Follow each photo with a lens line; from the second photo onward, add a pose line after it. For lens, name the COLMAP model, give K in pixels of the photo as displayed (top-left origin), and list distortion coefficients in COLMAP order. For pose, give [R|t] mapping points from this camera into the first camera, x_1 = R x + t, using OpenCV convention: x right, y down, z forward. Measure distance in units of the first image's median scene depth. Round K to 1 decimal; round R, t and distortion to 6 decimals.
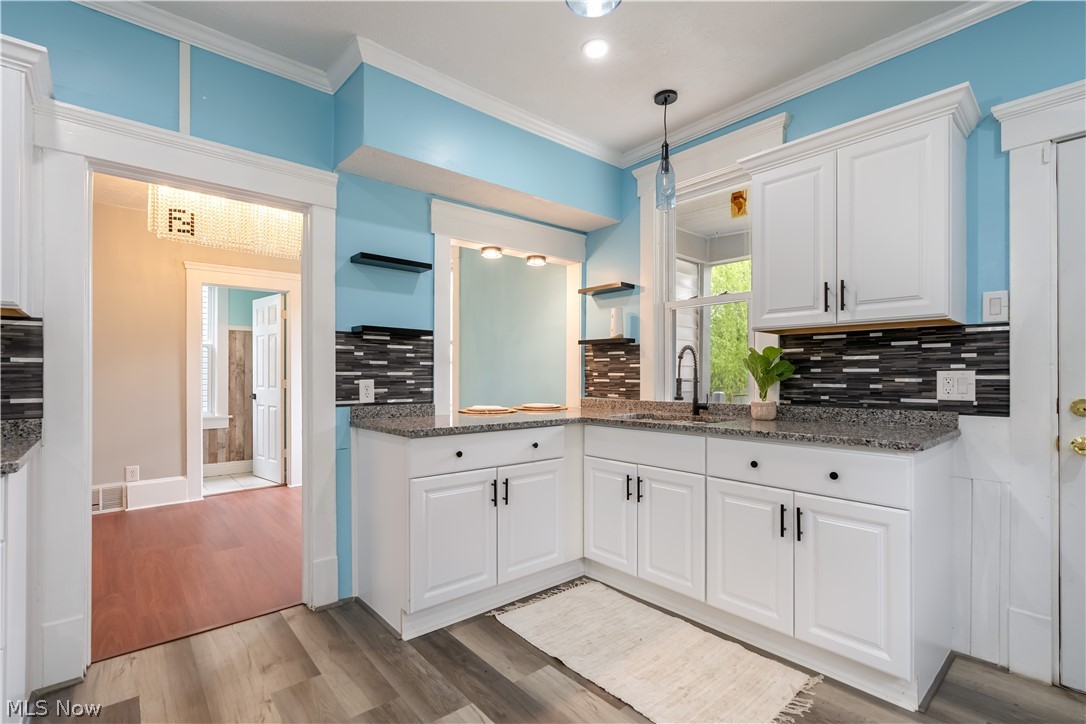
lens RADIAL K [[497.2, 0, 521.4], [0, 497.2, 373.4], [0, 0, 1]] dist [-0.005579, 0.000175]
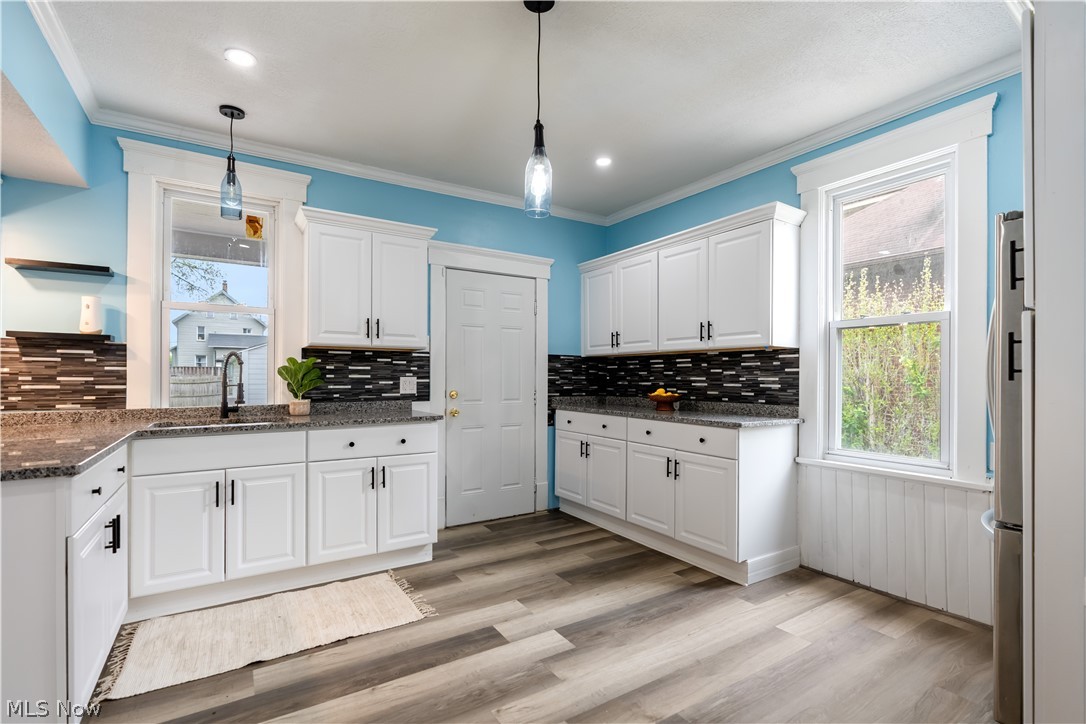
lens RADIAL K [[497.2, 0, 556.5], [0, 497.2, 373.7], [0, 0, 1]] dist [-0.005579, 0.000175]
pose [[0.114360, 0.005206, 0.993426, -0.690429], [-0.005999, 0.999972, -0.004550, -0.010268], [-0.993421, -0.005440, 0.114388, 0.218818]]
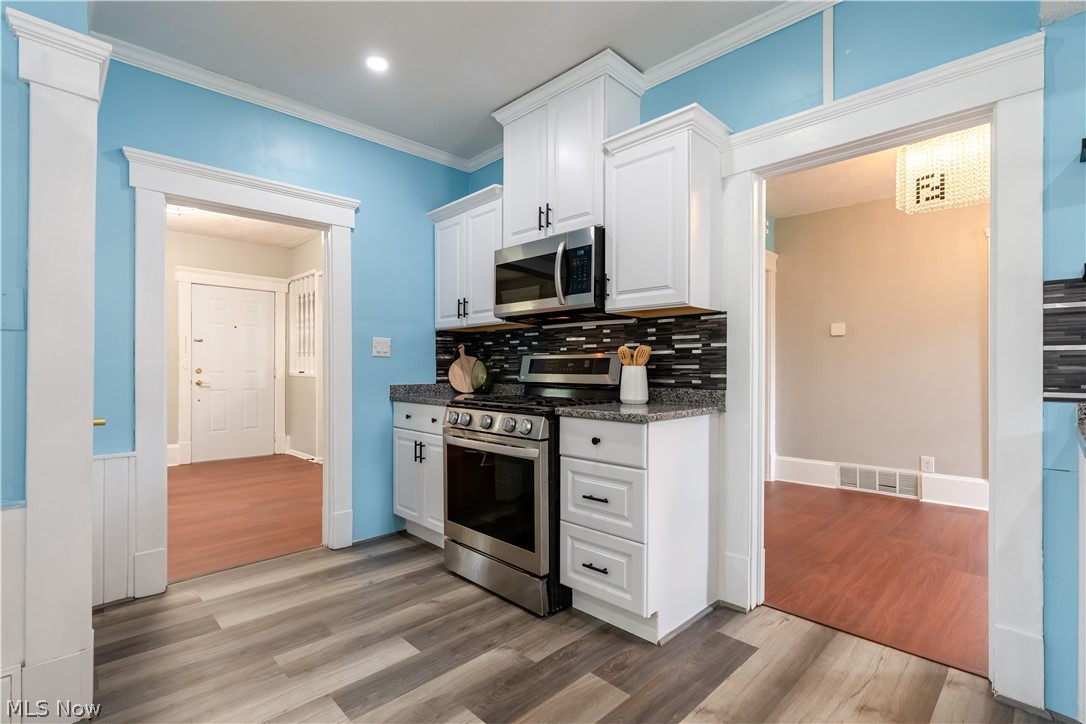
lens RADIAL K [[497.2, 0, 553.6], [0, 497.2, 370.4], [0, 0, 1]] dist [-0.005579, 0.000175]
pose [[0.091925, 0.003467, -0.995760, 0.194512], [0.001364, 0.999993, 0.003607, 0.025519], [0.995765, -0.001690, 0.091920, 0.323189]]
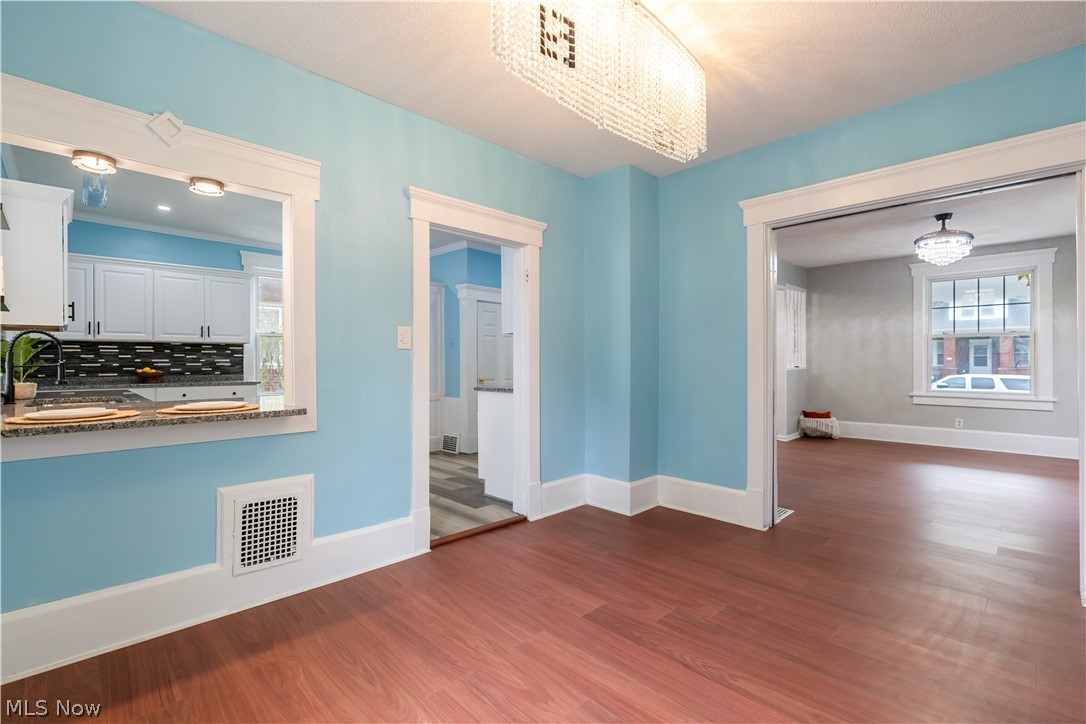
lens RADIAL K [[497.2, 0, 528.4], [0, 497.2, 360.6], [0, 0, 1]] dist [-0.005579, 0.000175]
pose [[-0.997645, 0.003567, -0.068497, -0.612433], [0.003953, 0.999977, -0.005490, 0.014356], [0.068476, -0.005748, -0.997636, 2.273515]]
